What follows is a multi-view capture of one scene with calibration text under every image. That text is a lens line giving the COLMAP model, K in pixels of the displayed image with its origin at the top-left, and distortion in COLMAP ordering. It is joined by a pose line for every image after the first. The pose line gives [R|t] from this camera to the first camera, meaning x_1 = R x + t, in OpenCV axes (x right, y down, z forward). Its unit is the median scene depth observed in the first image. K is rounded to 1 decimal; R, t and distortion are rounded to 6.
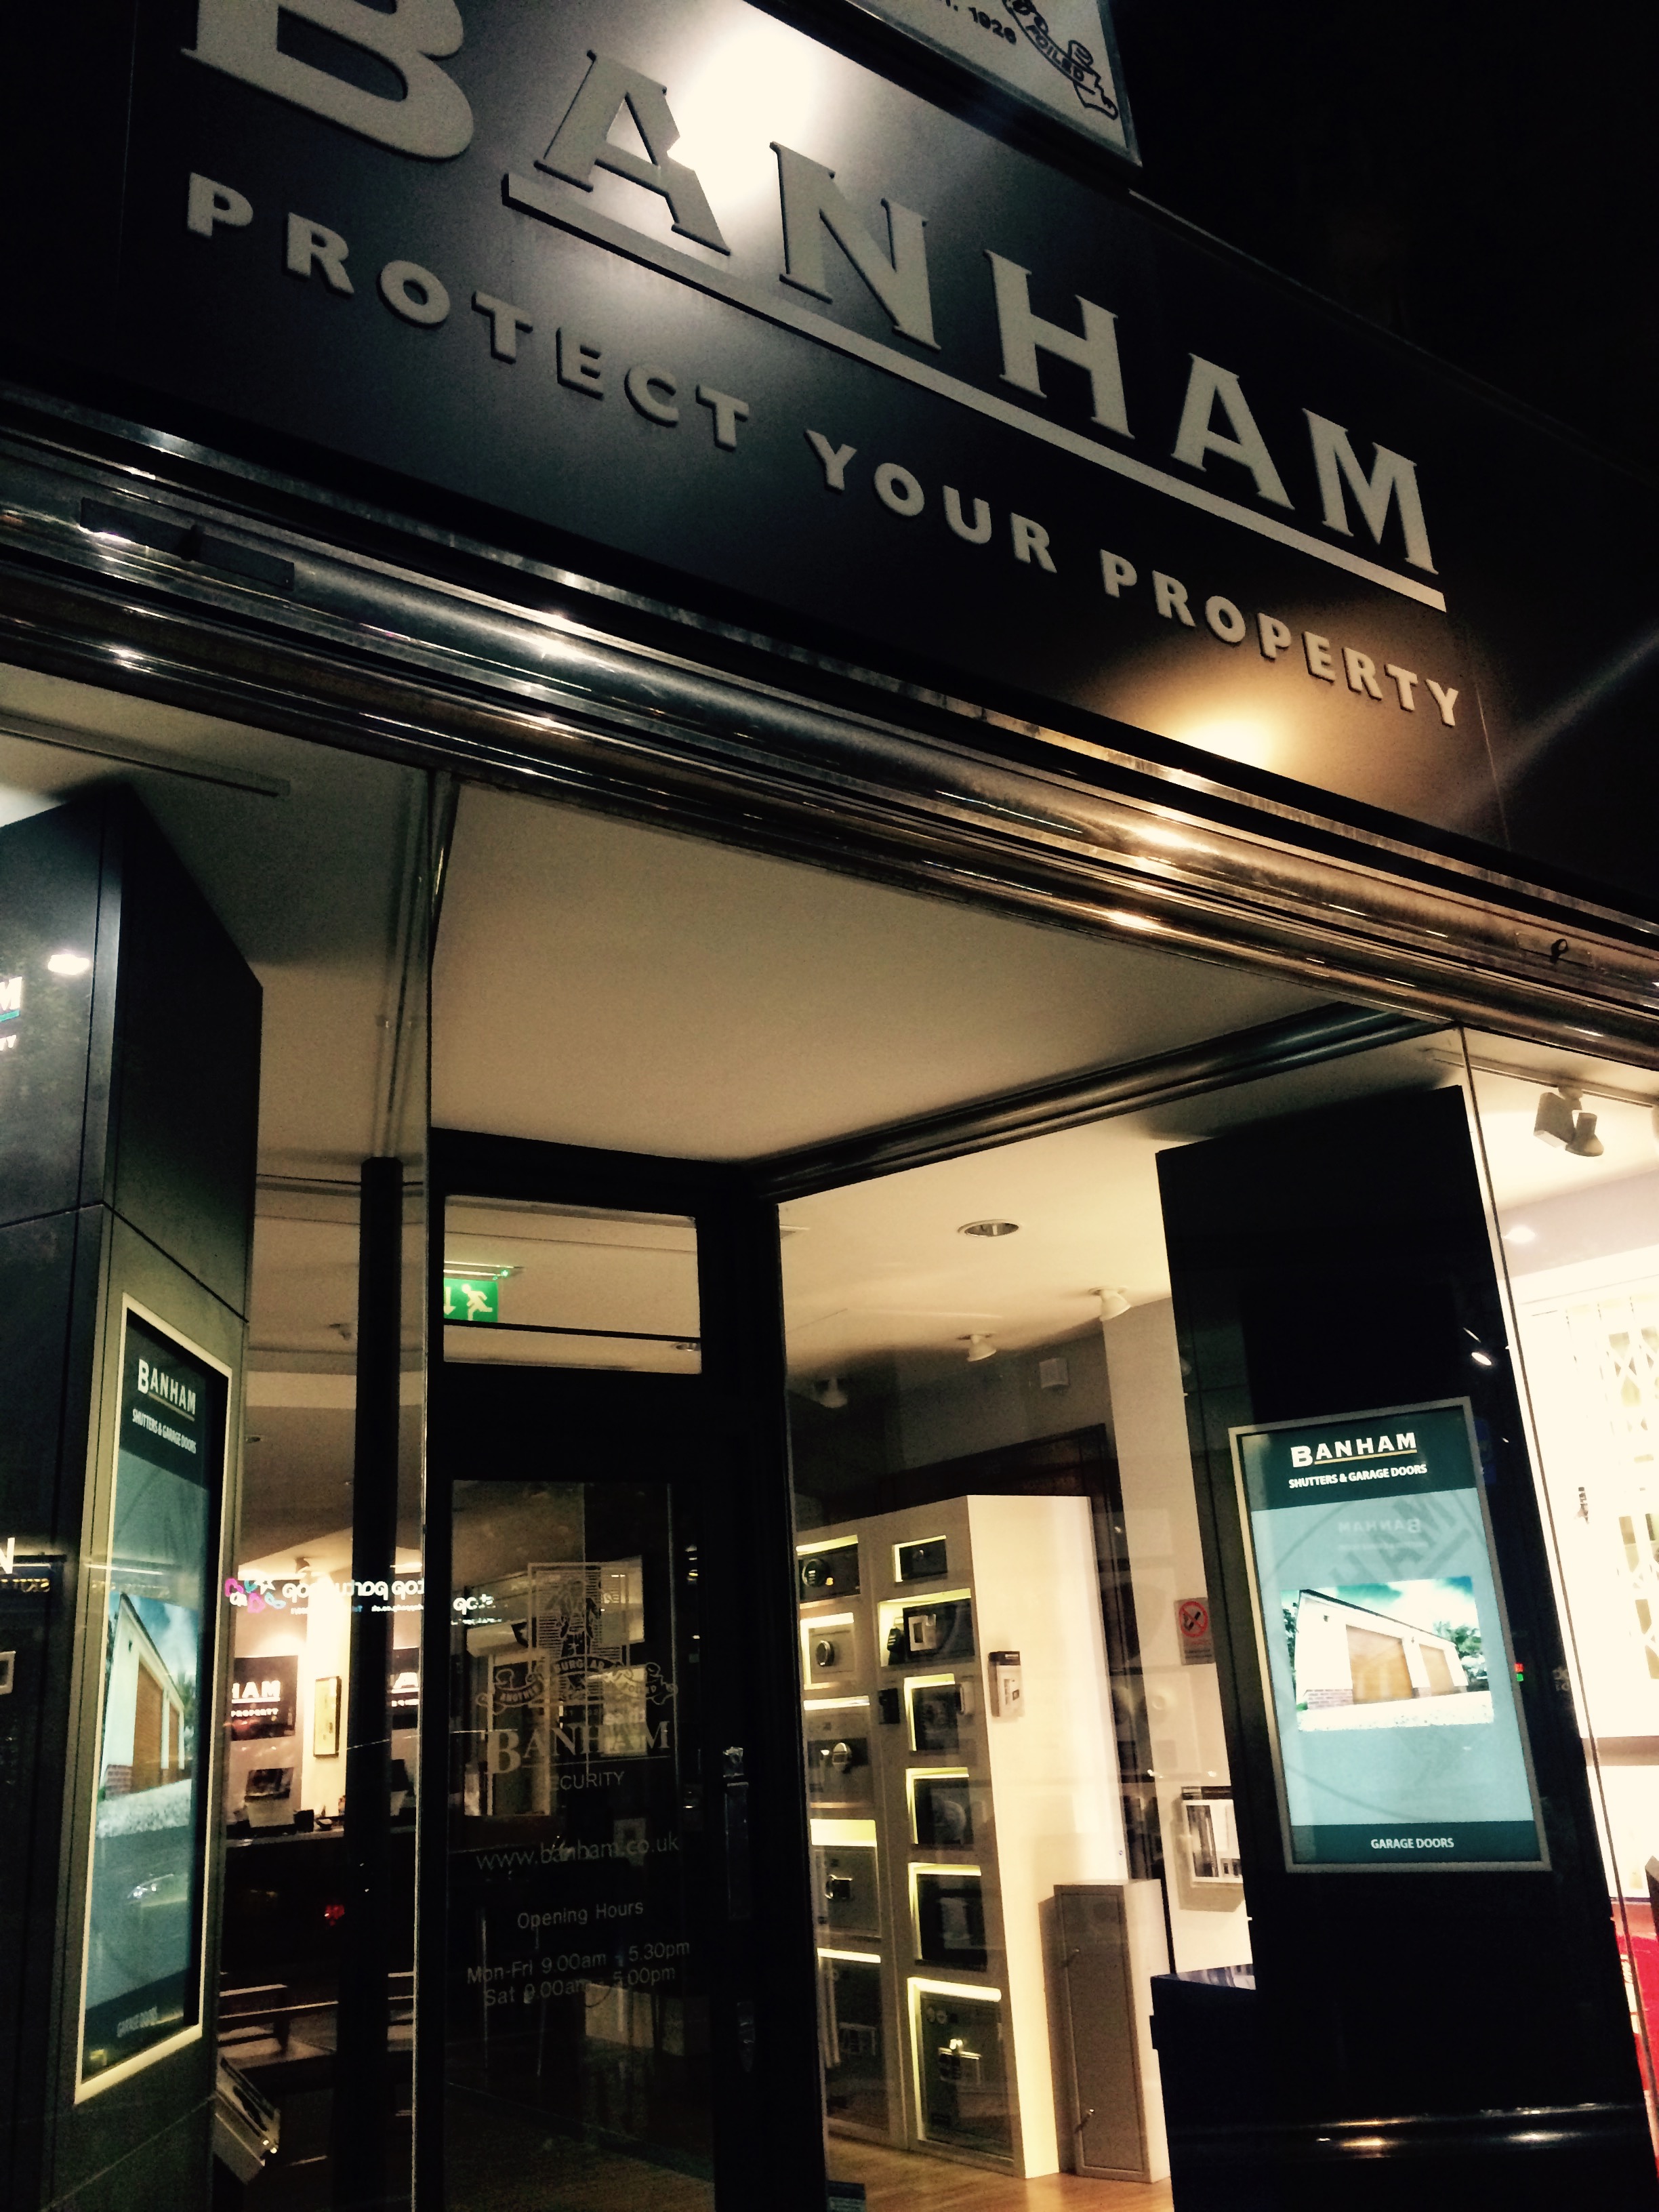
lens RADIAL K [[1856.5, 0, 827.7], [0, 1856.5, 1104.8], [0, 0, 1]] dist [0.001344, 0.001874]
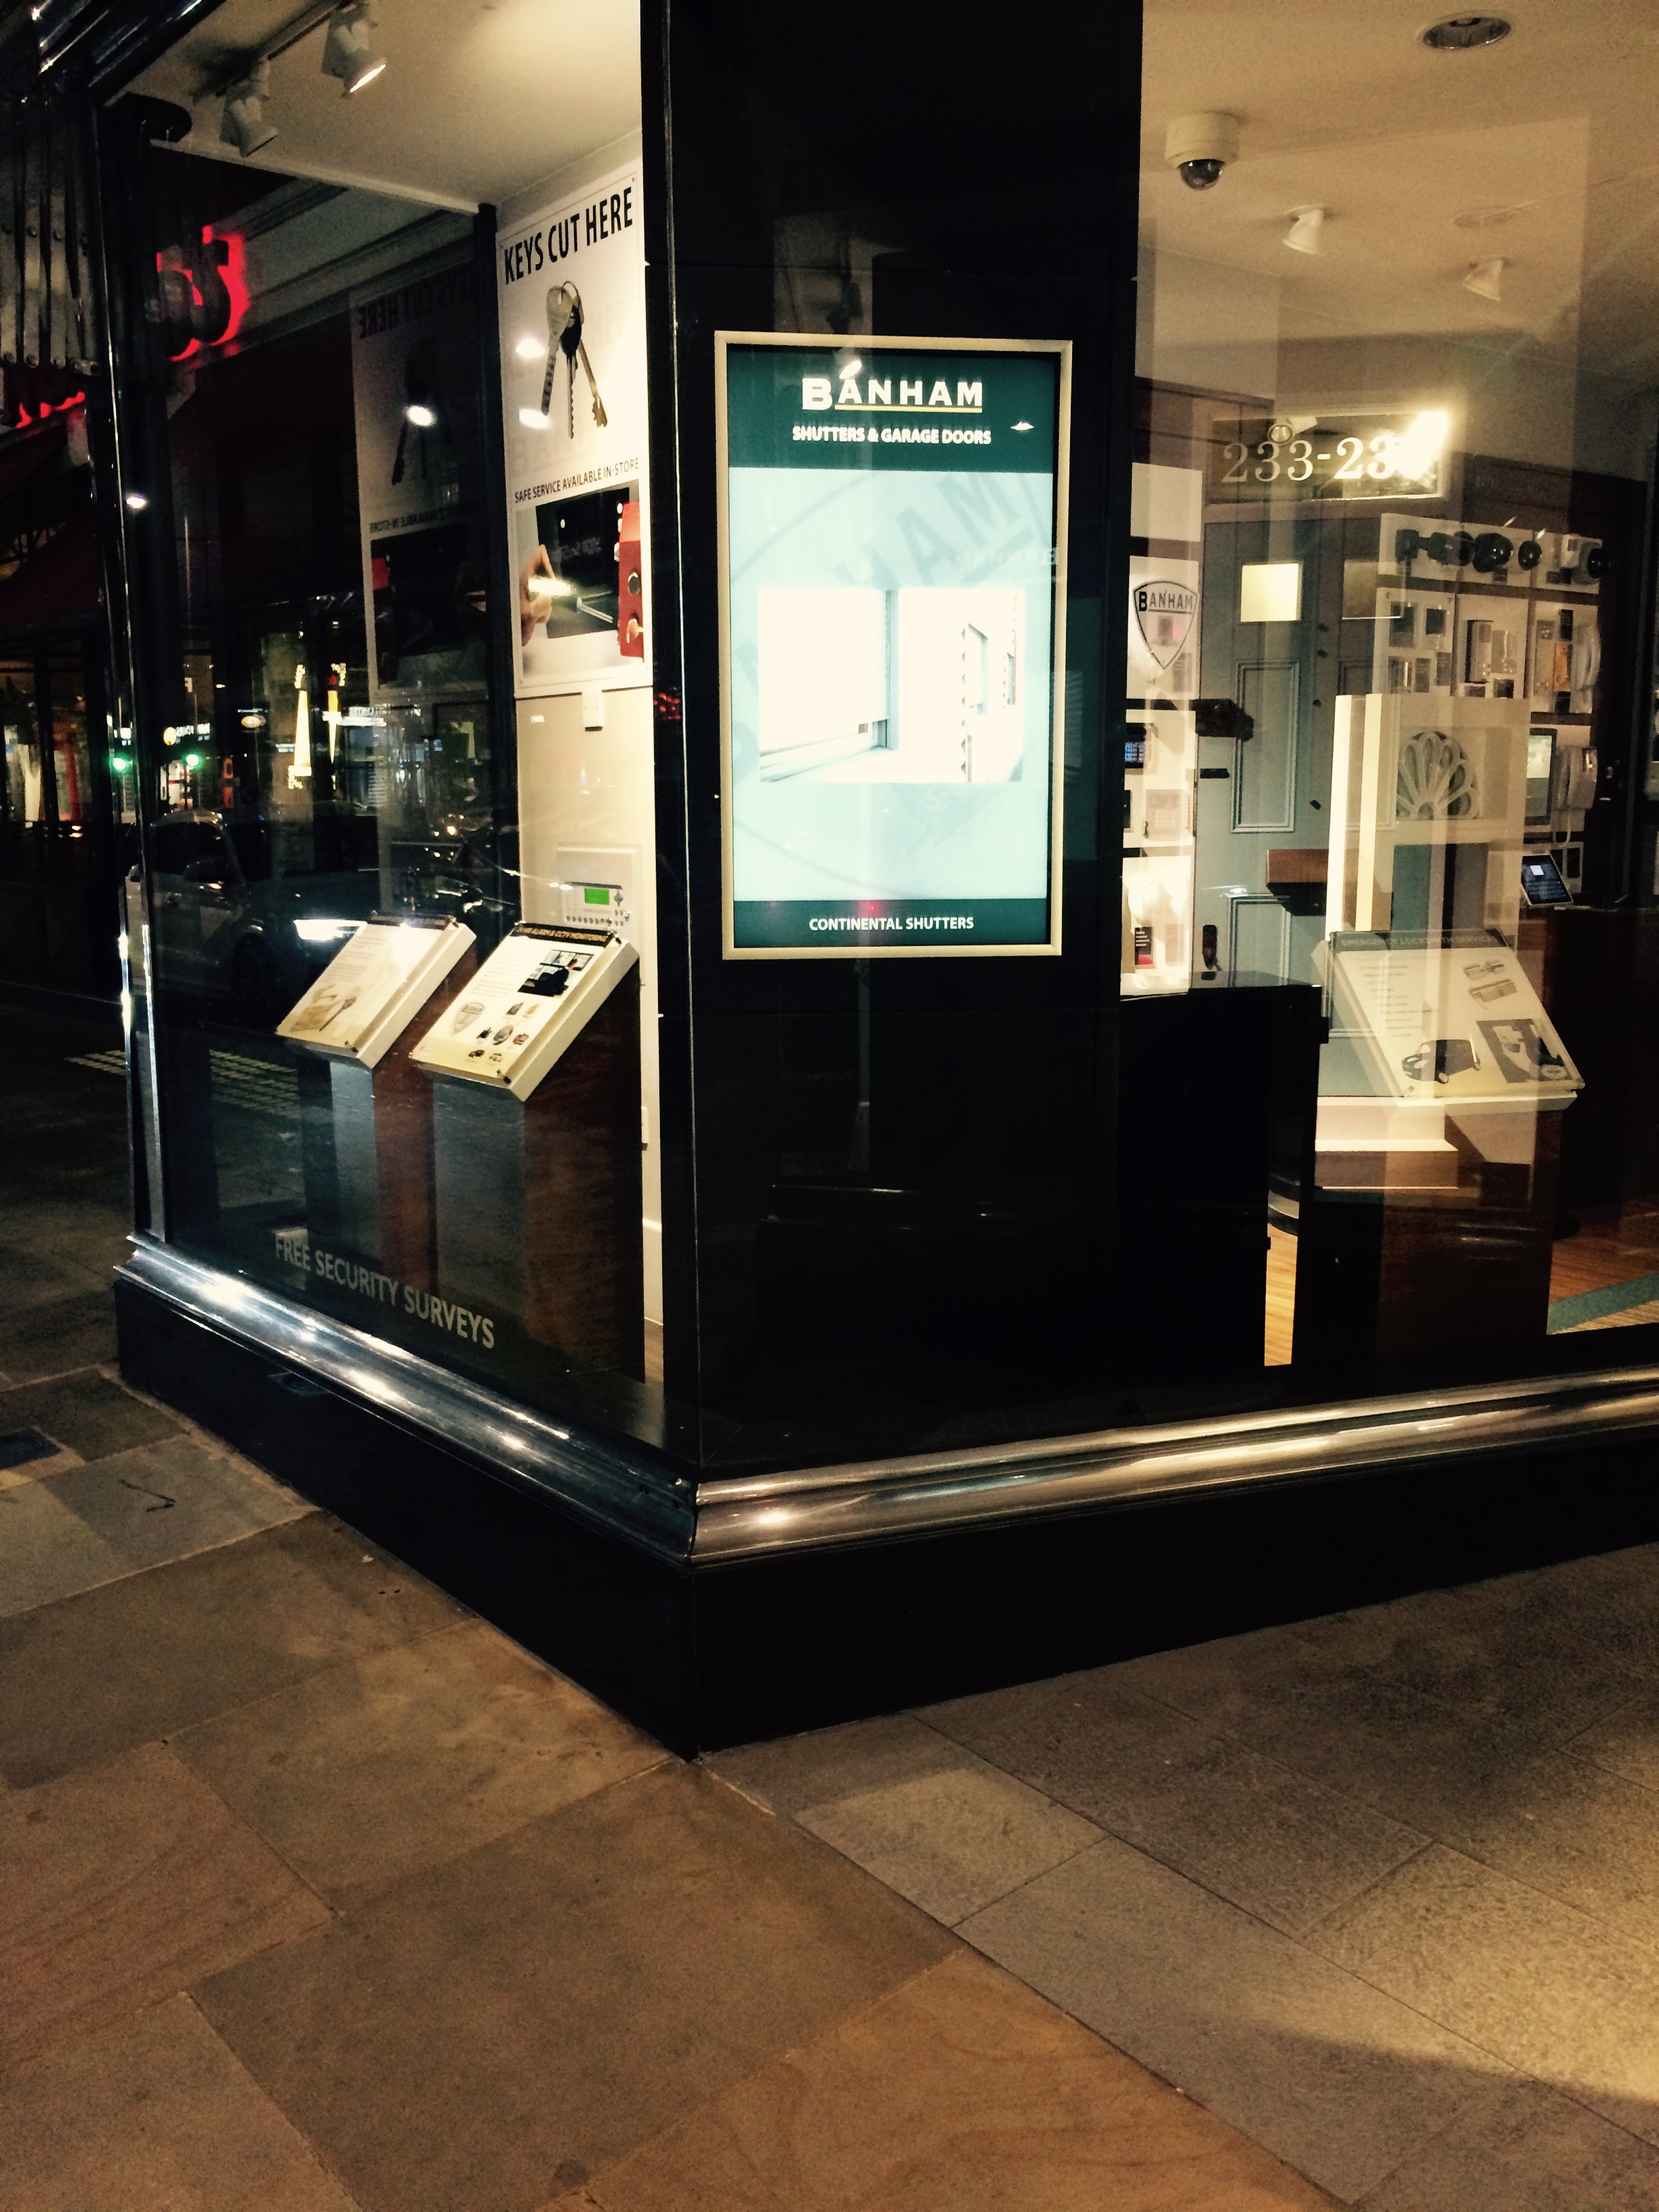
lens RADIAL K [[1856.5, 0, 829.3], [0, 1856.5, 1101.9], [0, 0, 1]] dist [0.001344, 0.001874]
pose [[0.769247, -0.054386, 0.636633, -0.196017], [-0.240712, 0.898295, 0.367593, 0.175991], [-0.591876, -0.436015, 0.677919, 0.432483]]
